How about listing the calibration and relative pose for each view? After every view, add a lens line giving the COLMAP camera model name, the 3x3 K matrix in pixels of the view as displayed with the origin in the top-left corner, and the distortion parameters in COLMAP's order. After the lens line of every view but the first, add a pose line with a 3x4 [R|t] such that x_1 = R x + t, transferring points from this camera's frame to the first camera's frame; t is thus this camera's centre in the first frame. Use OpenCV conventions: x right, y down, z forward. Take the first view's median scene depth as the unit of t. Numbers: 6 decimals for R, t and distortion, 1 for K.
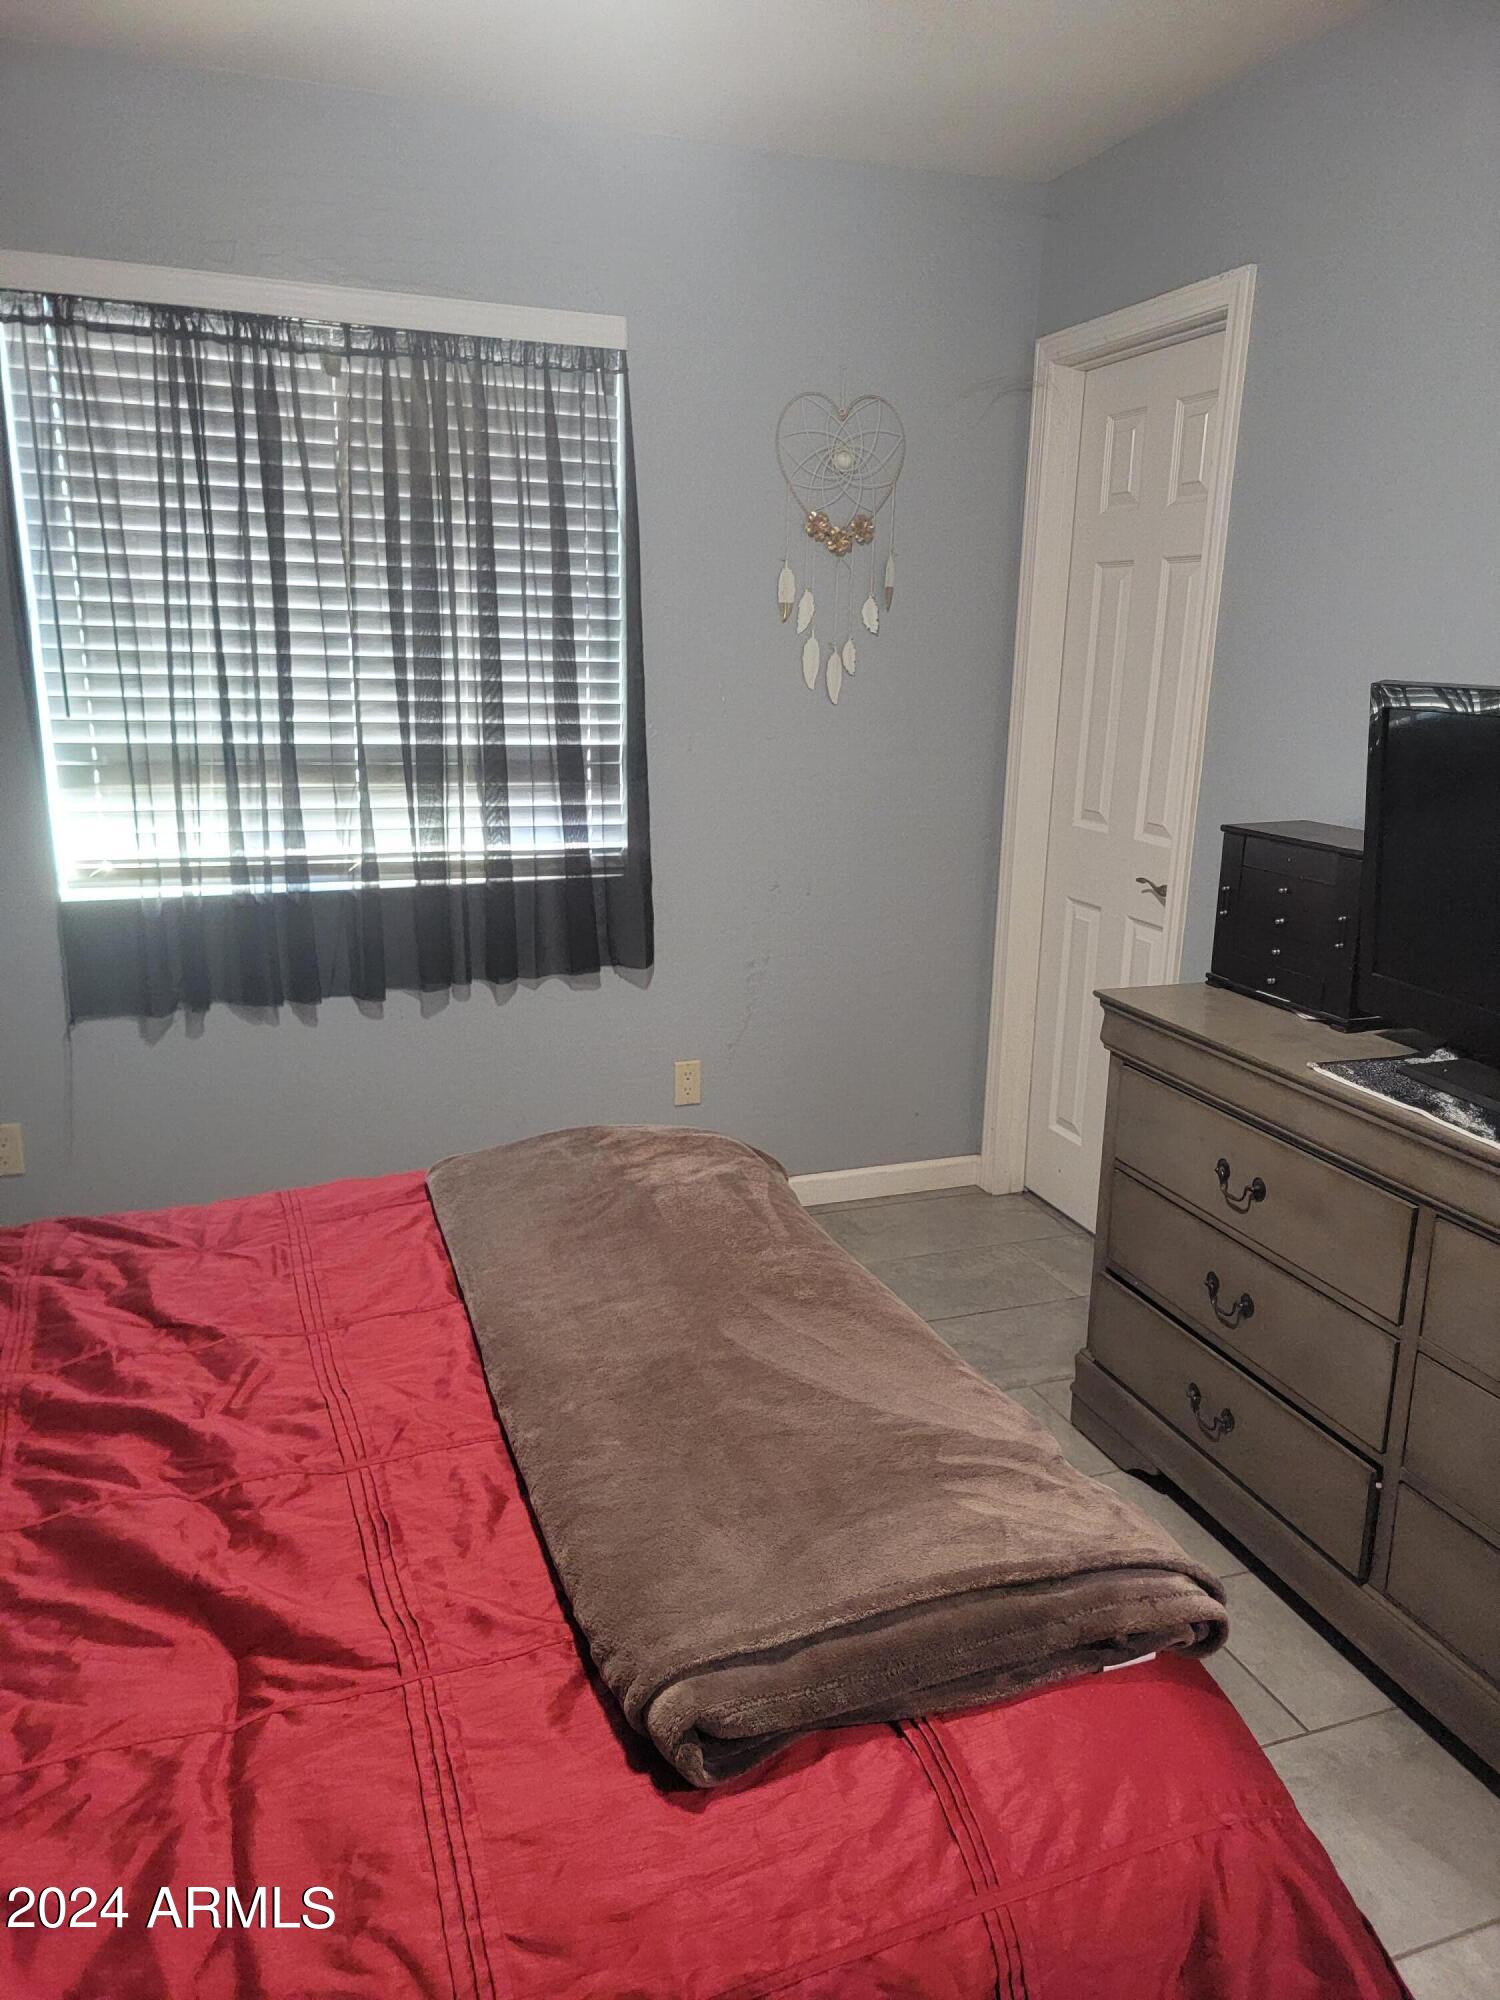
lens RADIAL K [[1388.4, 0, 745.3], [0, 1388.4, 995.6], [0, 0, 1]] dist [0.065476, -0.043055]
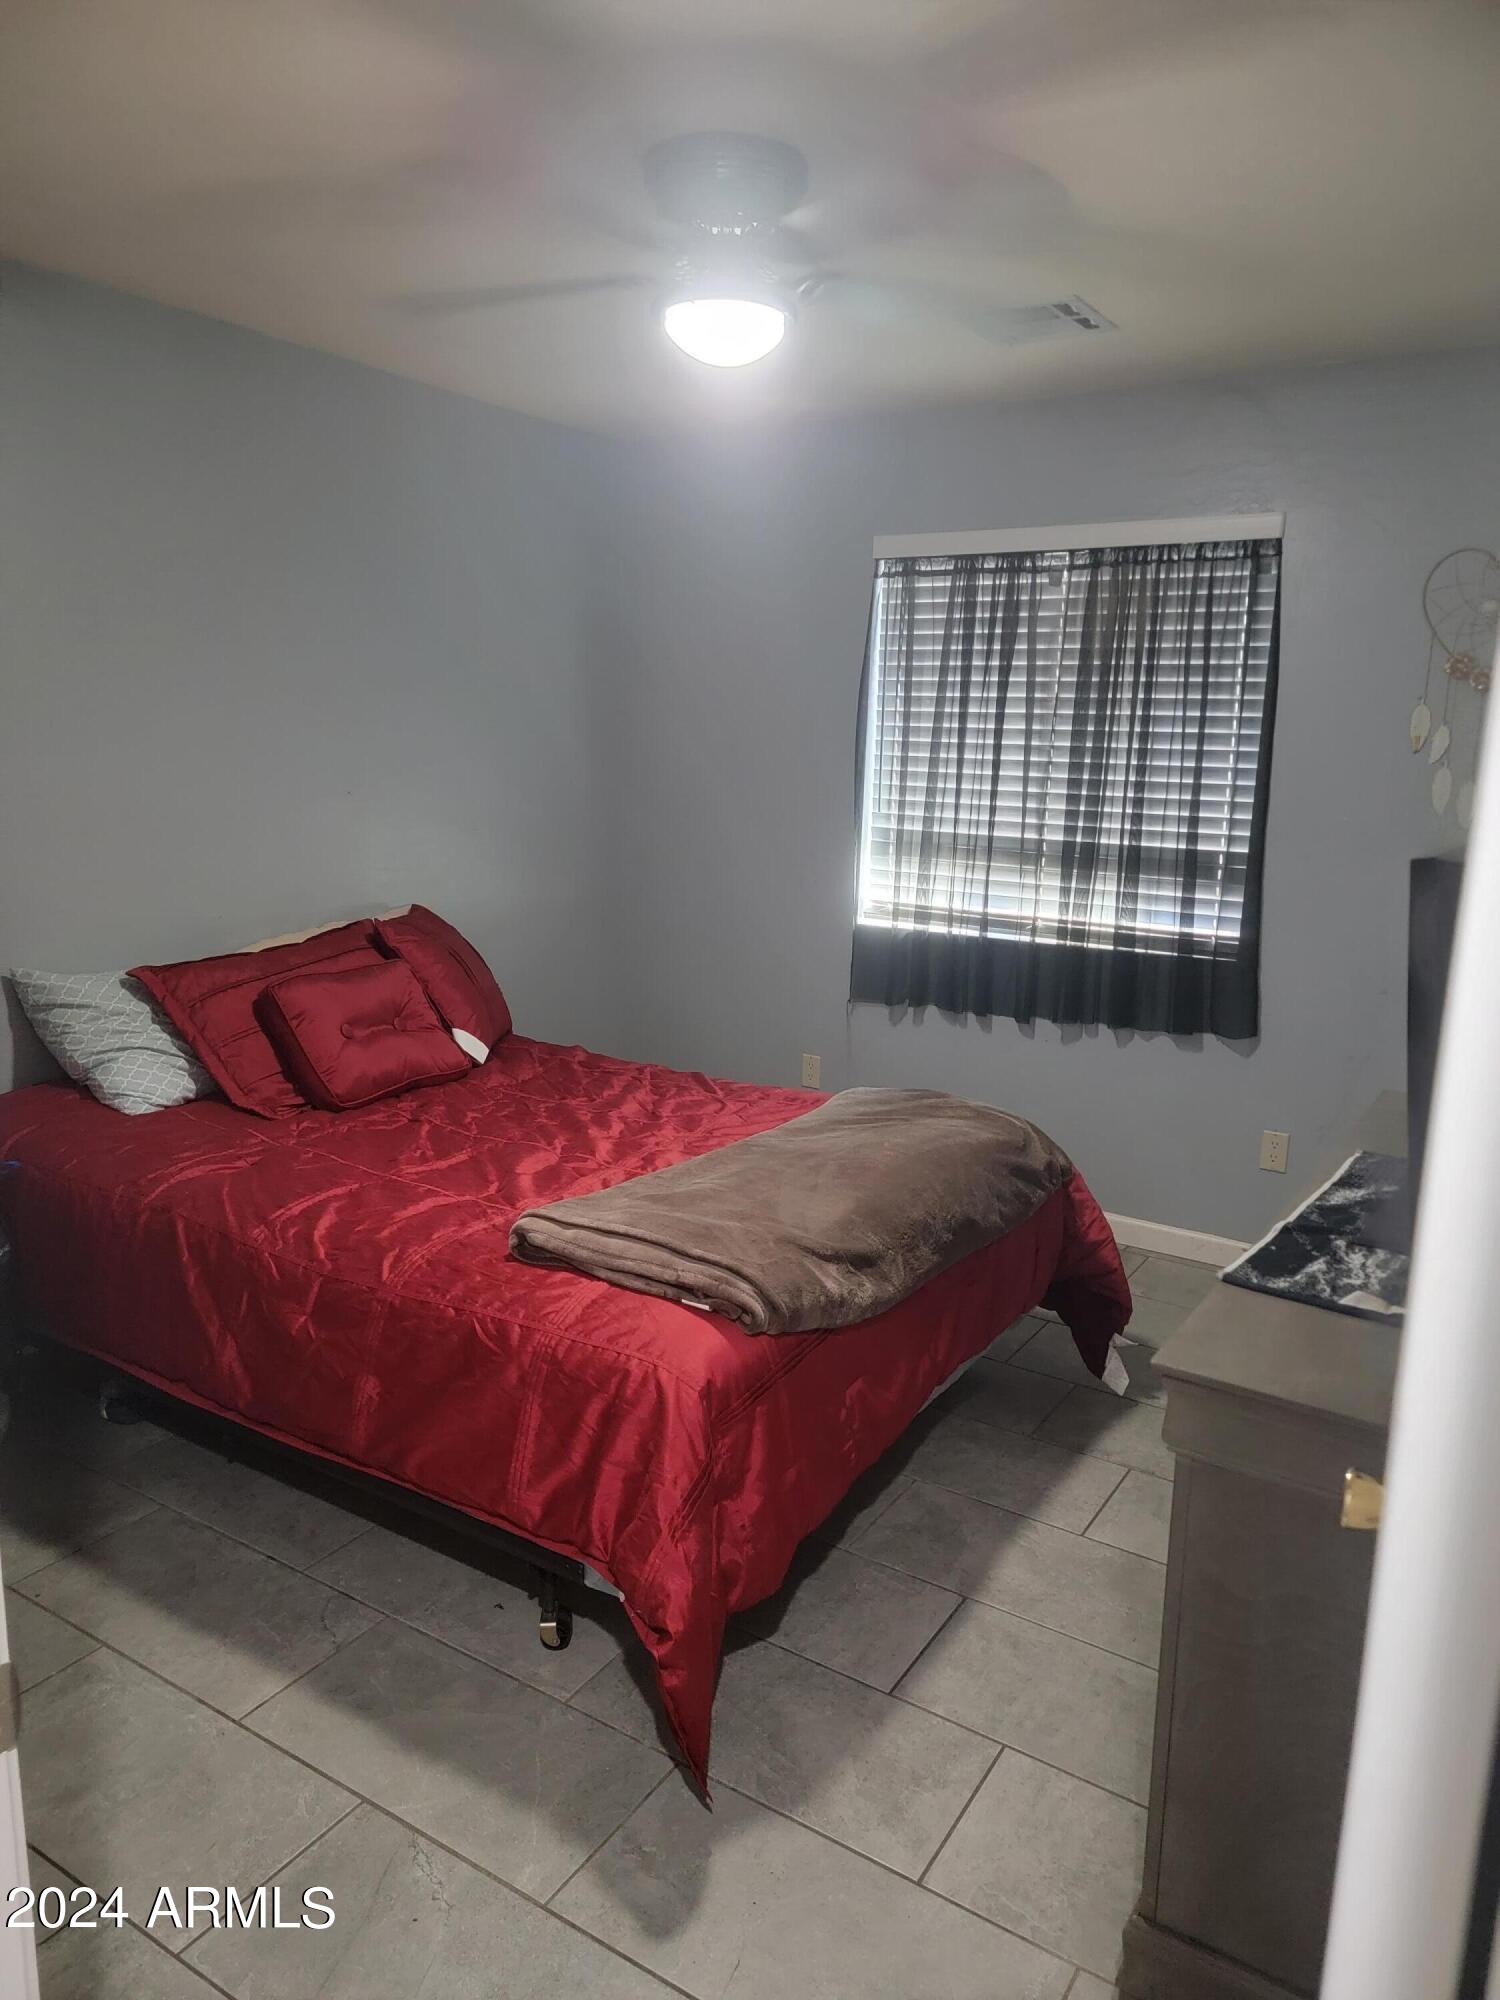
lens RADIAL K [[1388.4, 0, 763.6], [0, 1388.4, 1010.6], [0, 0, 1]] dist [0.065476, -0.043055]
pose [[0.613009, 0.155201, -0.774682, 0.643057], [-0.208962, 0.977449, 0.030471, 0.002973], [0.761942, 0.143200, 0.631616, -0.062622]]
